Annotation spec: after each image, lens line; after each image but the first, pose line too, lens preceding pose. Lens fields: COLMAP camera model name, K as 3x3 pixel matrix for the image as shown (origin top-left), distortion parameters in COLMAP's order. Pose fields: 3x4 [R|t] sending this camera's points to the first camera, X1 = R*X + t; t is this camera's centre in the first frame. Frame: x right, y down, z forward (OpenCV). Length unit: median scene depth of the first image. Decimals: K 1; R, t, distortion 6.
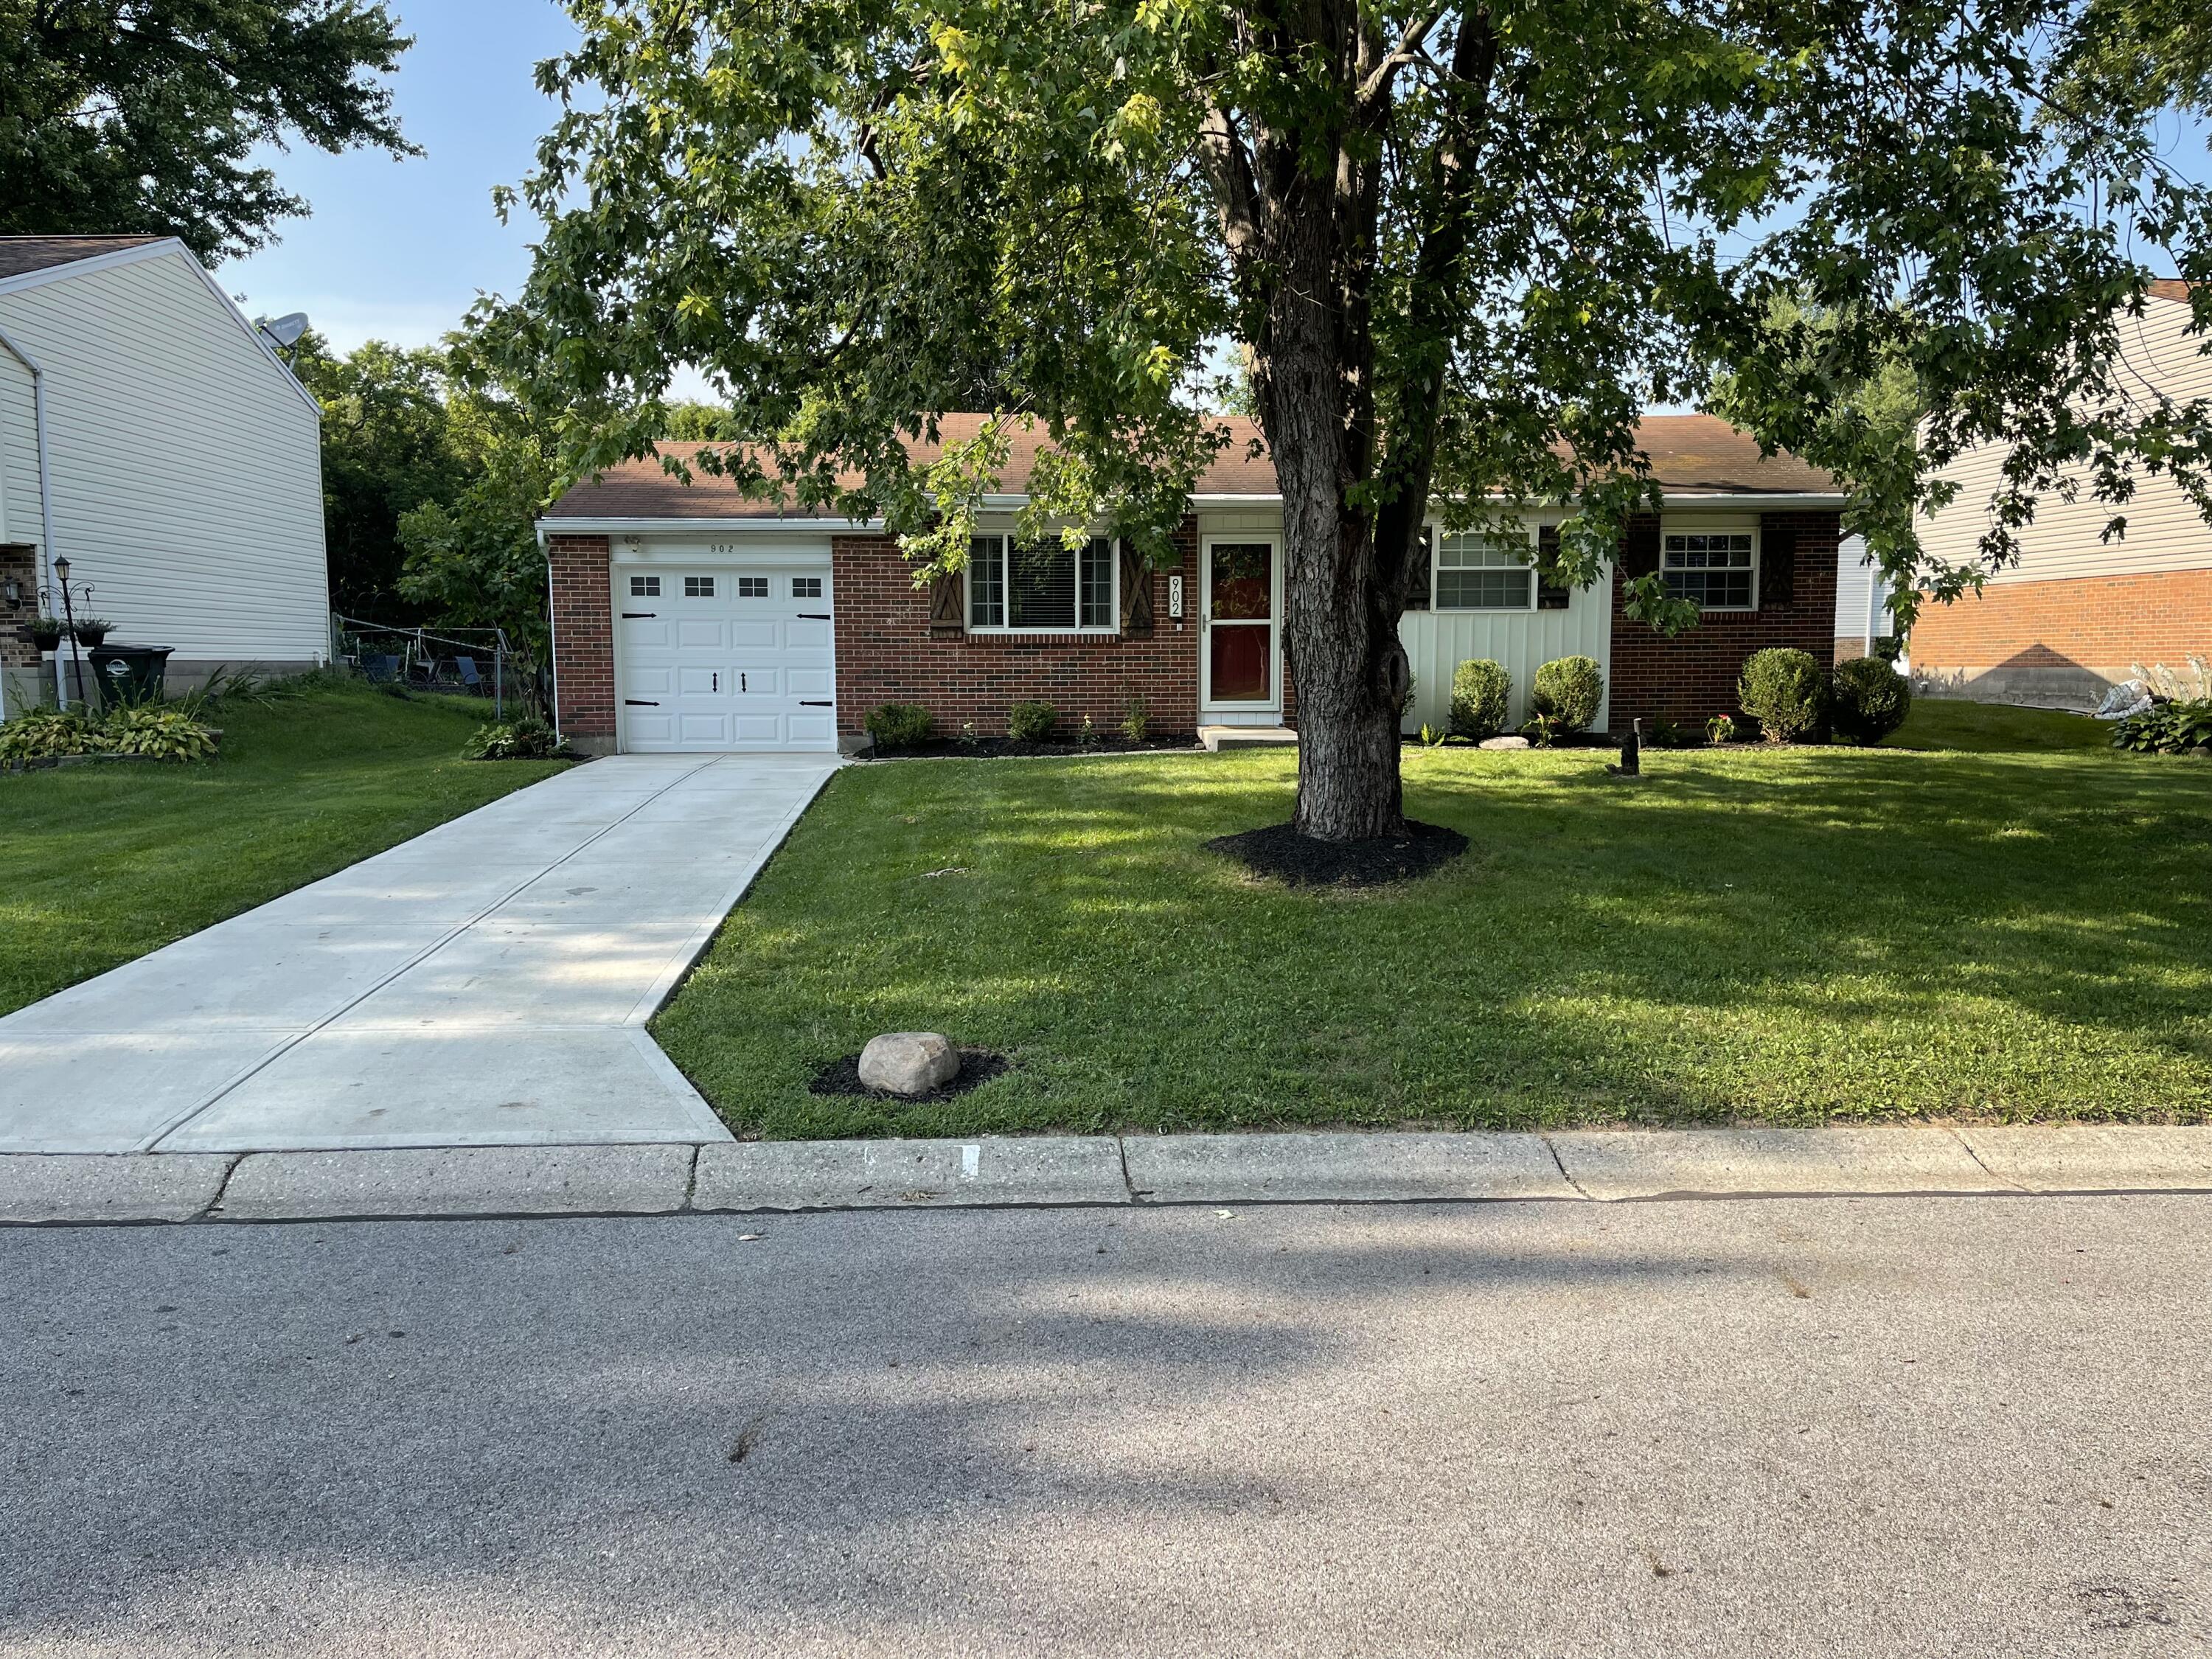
lens RADIAL K [[1651.5, 0, 1106.8], [0, 1651.5, 828.4], [0, 0, 1]] dist [0.061287, -0.038189]
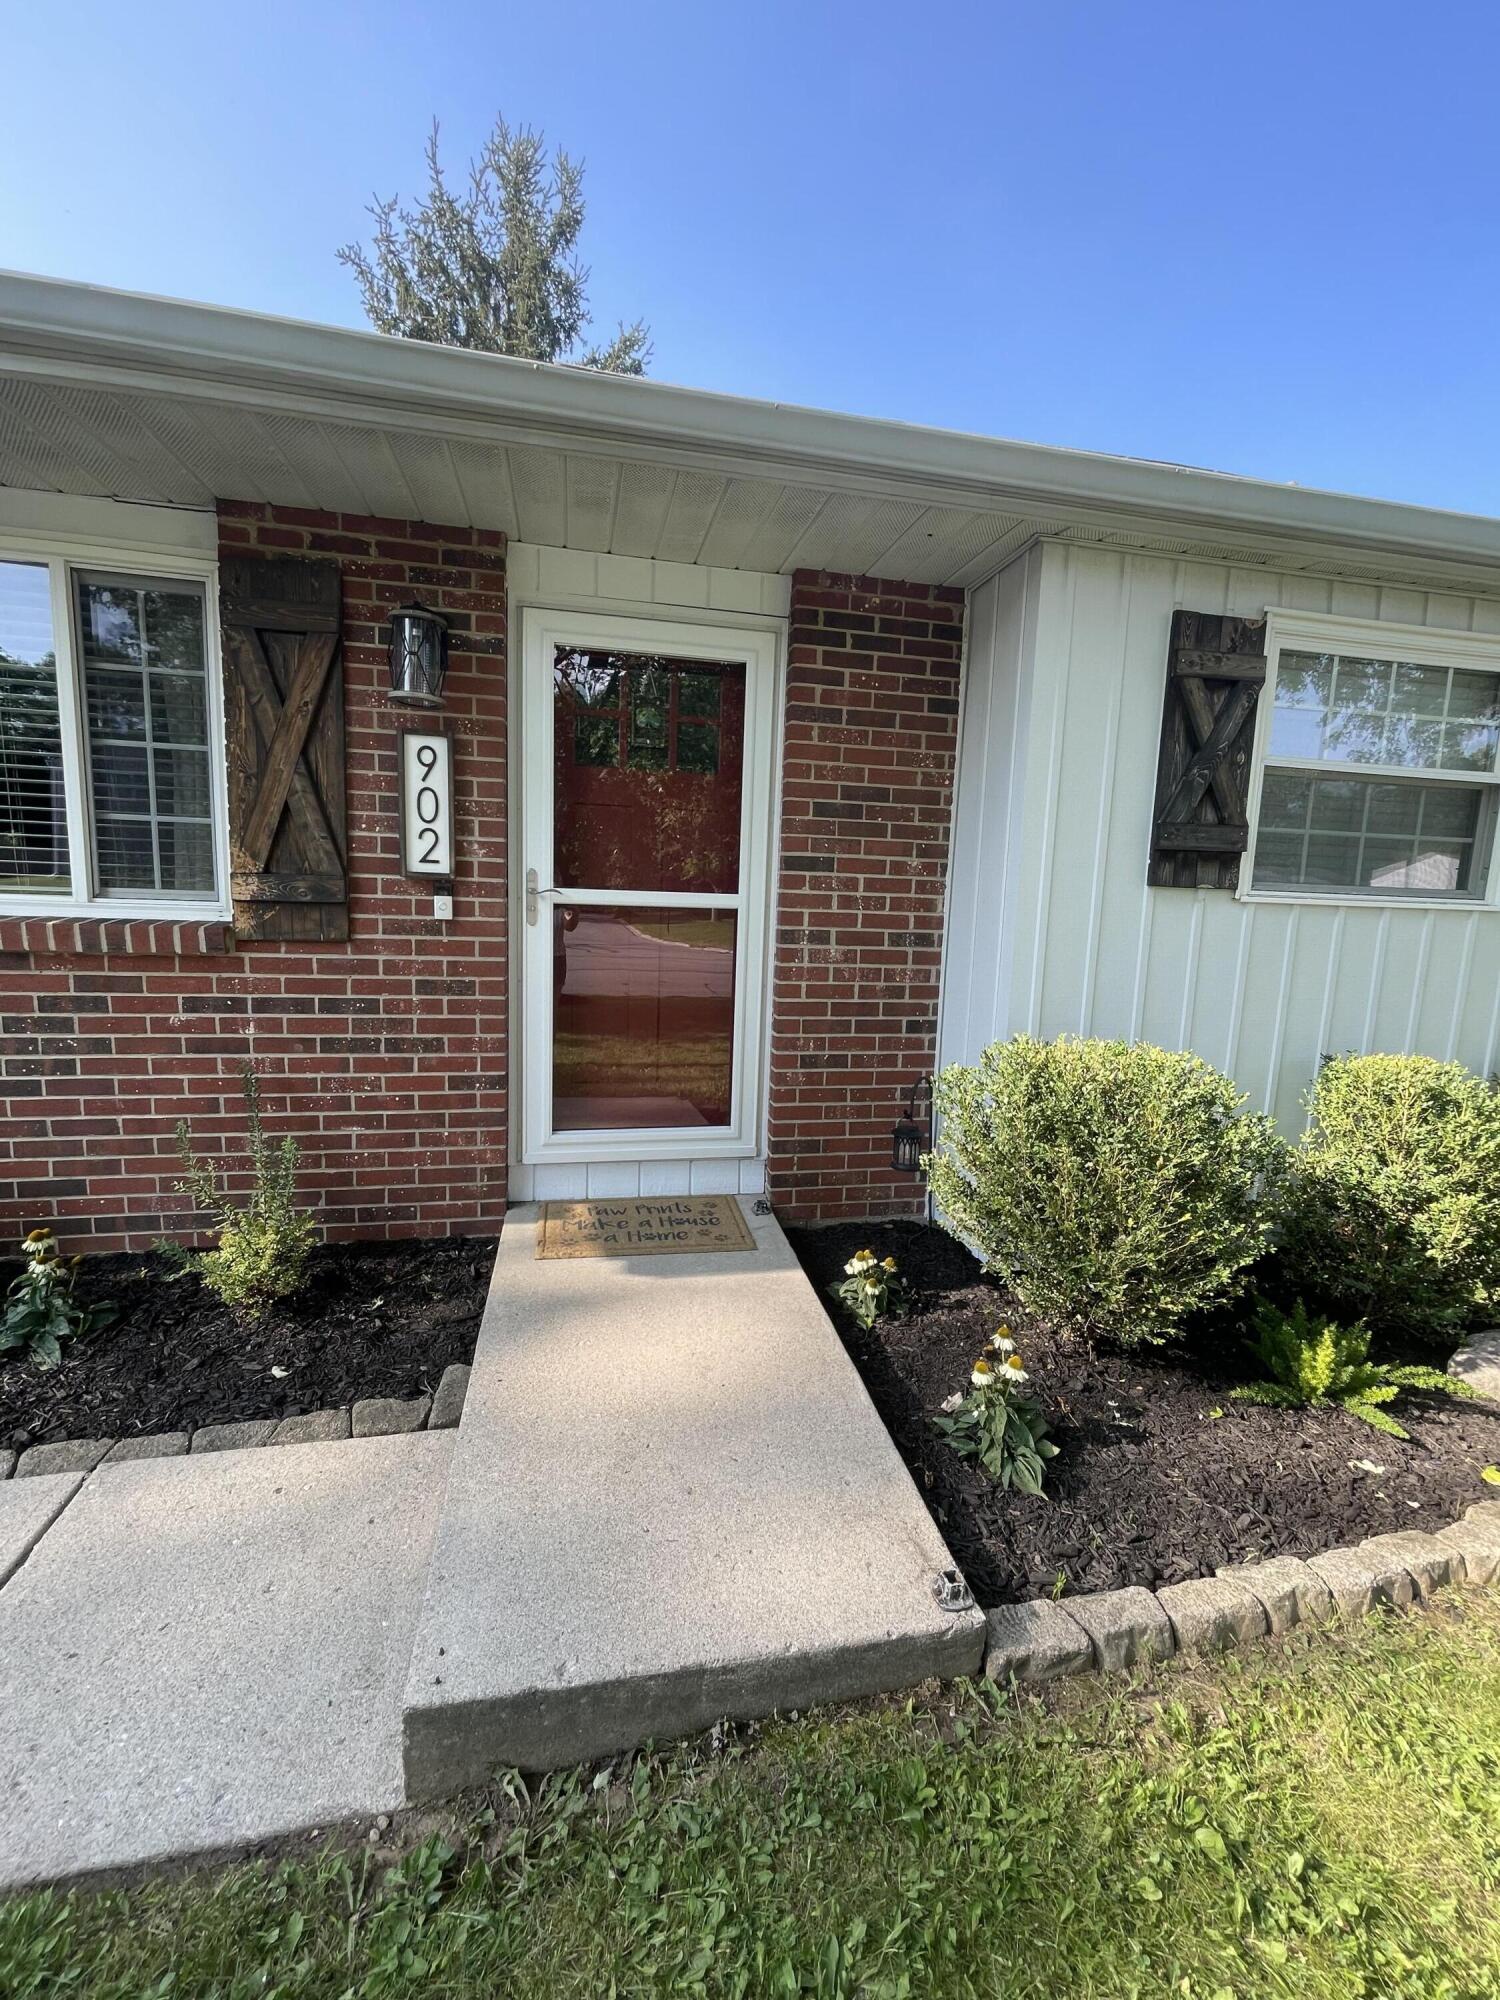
lens RADIAL K [[809.8, 0, 749.7], [0, 809.8, 1000.6], [0, 0, 1]] dist [-0.003814, 0.000800]
pose [[0.990232, 0.022074, 0.137669, 0.080348], [-0.026537, 0.999177, 0.030670, -0.111424], [-0.136878, -0.034024, 0.990003, 0.848629]]
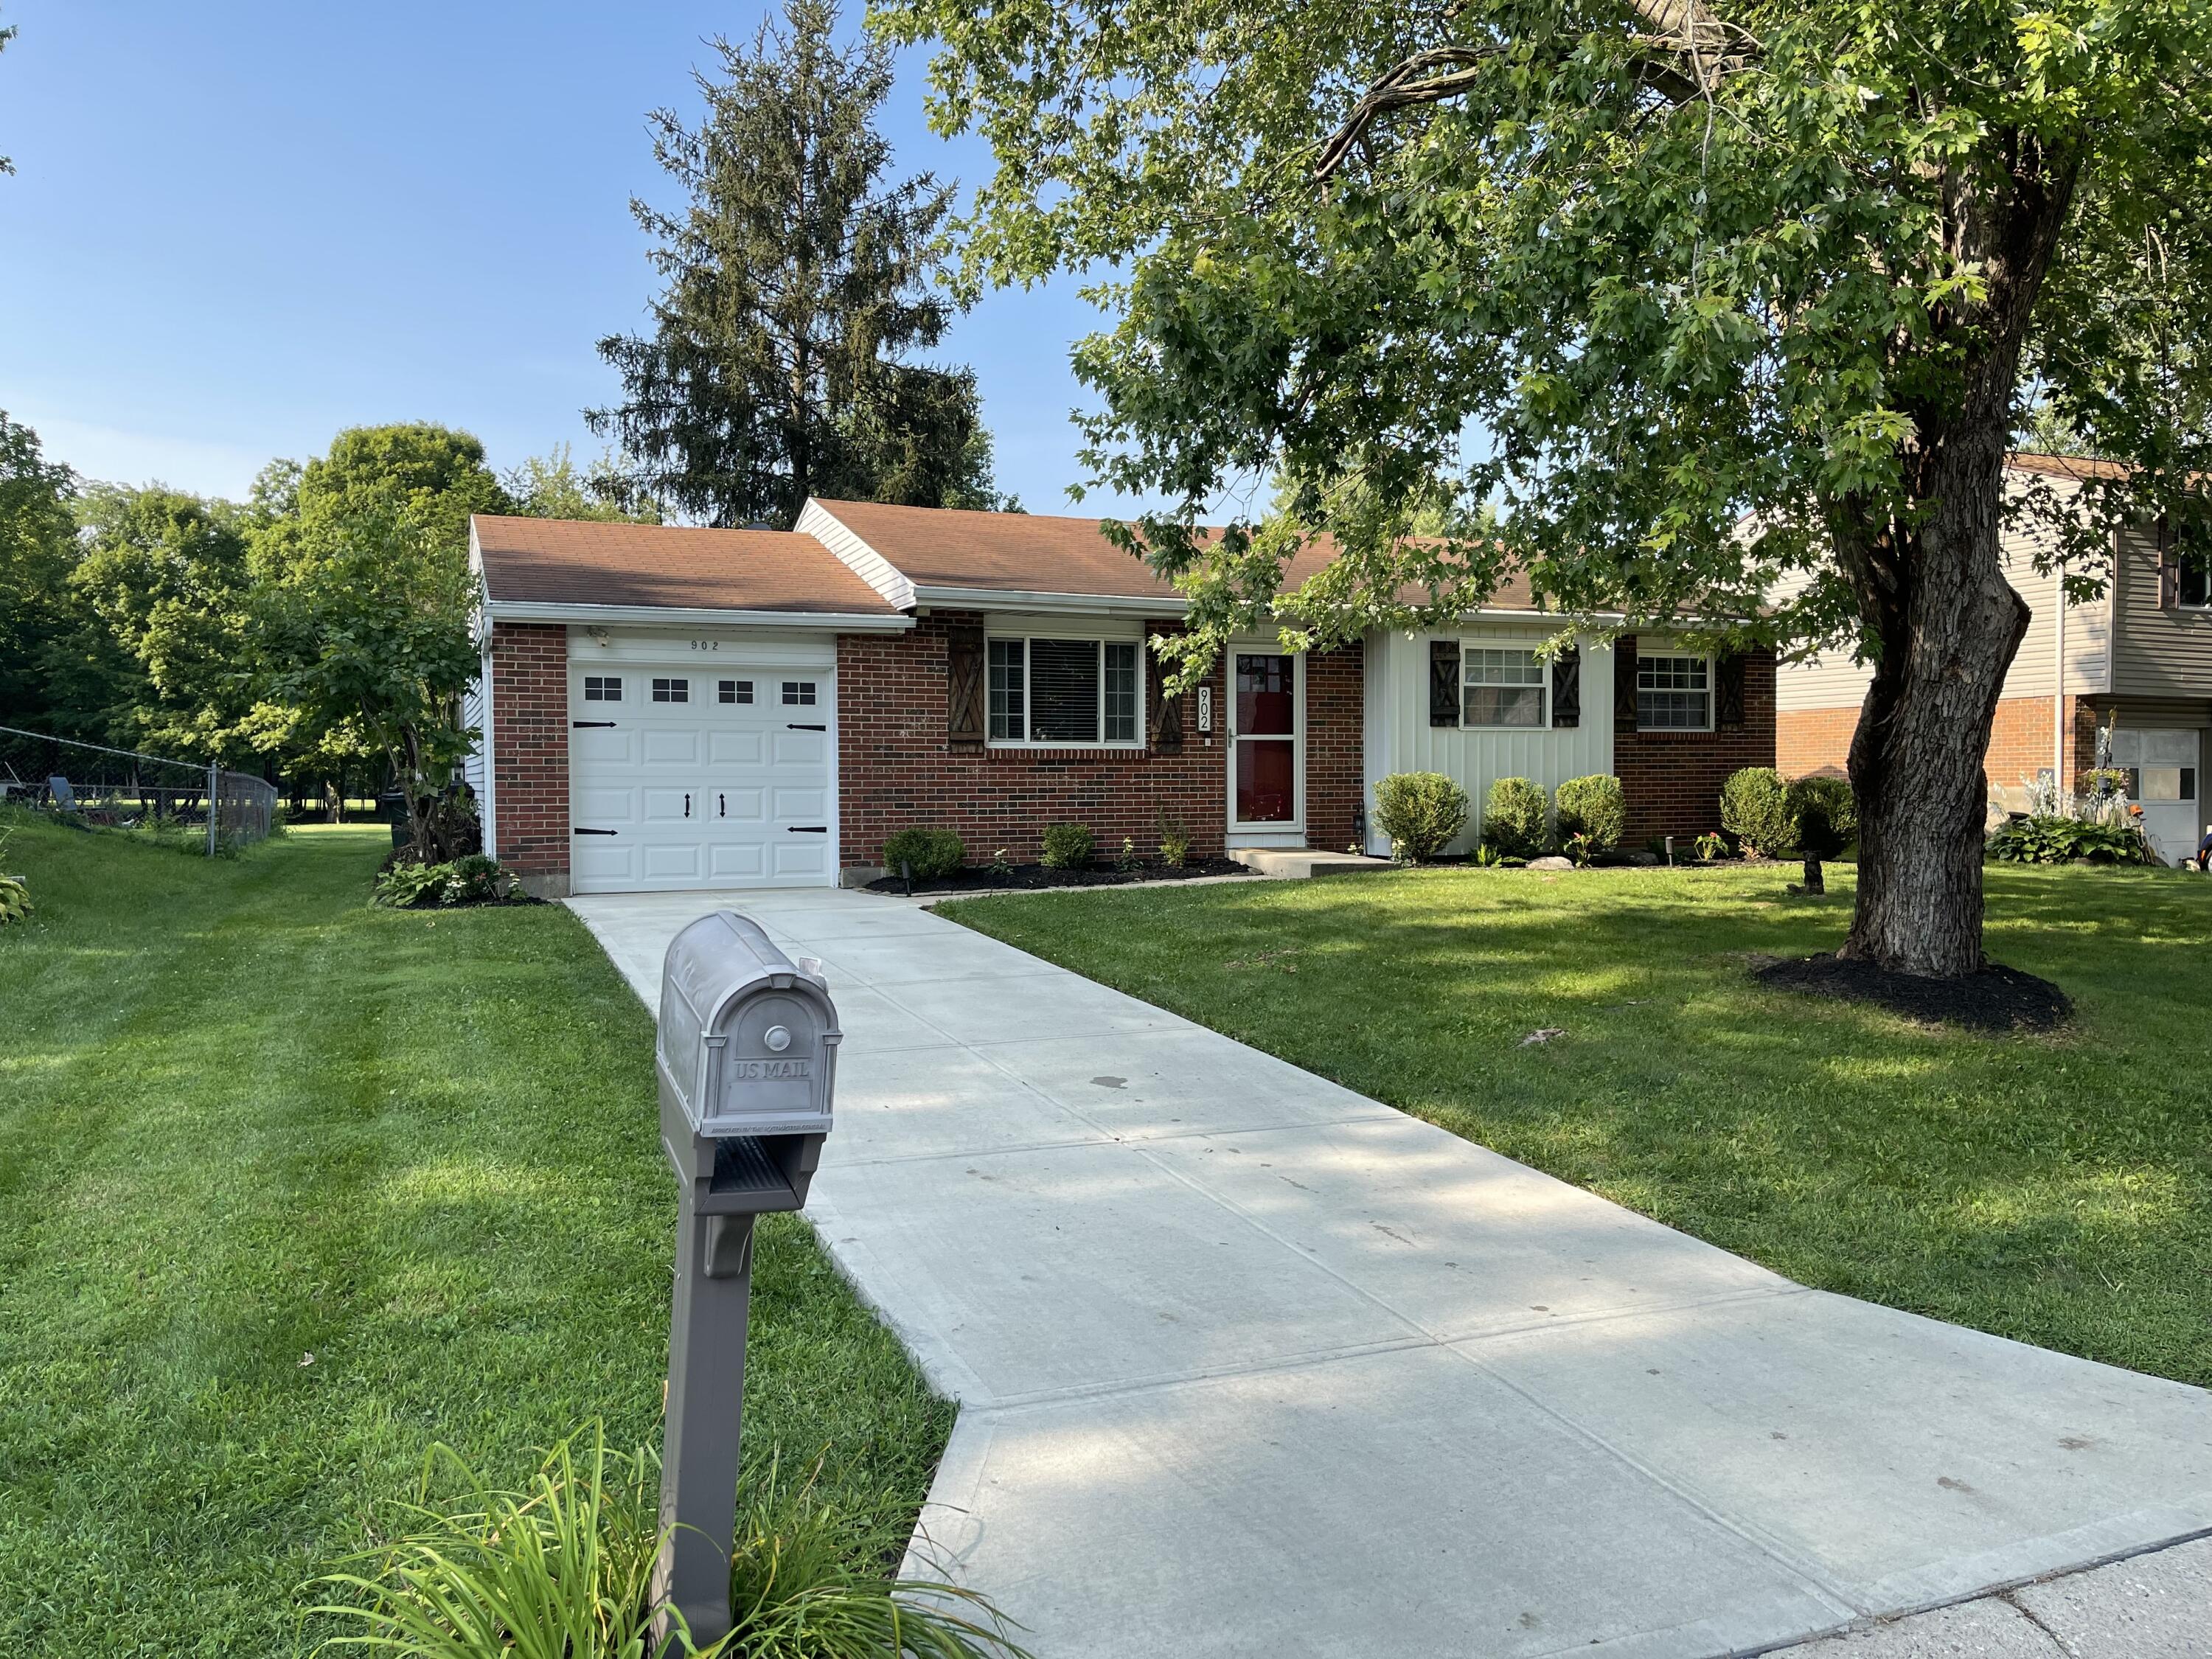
lens RADIAL K [[1651.5, 0, 1122.0], [0, 1651.5, 820.3], [0, 0, 1]] dist [0.061287, -0.038189]
pose [[0.947003, -0.008472, 0.321114, -0.298142], [0.033391, 0.996833, -0.072174, -0.014065], [-0.319486, 0.079071, 0.944286, 0.153529]]
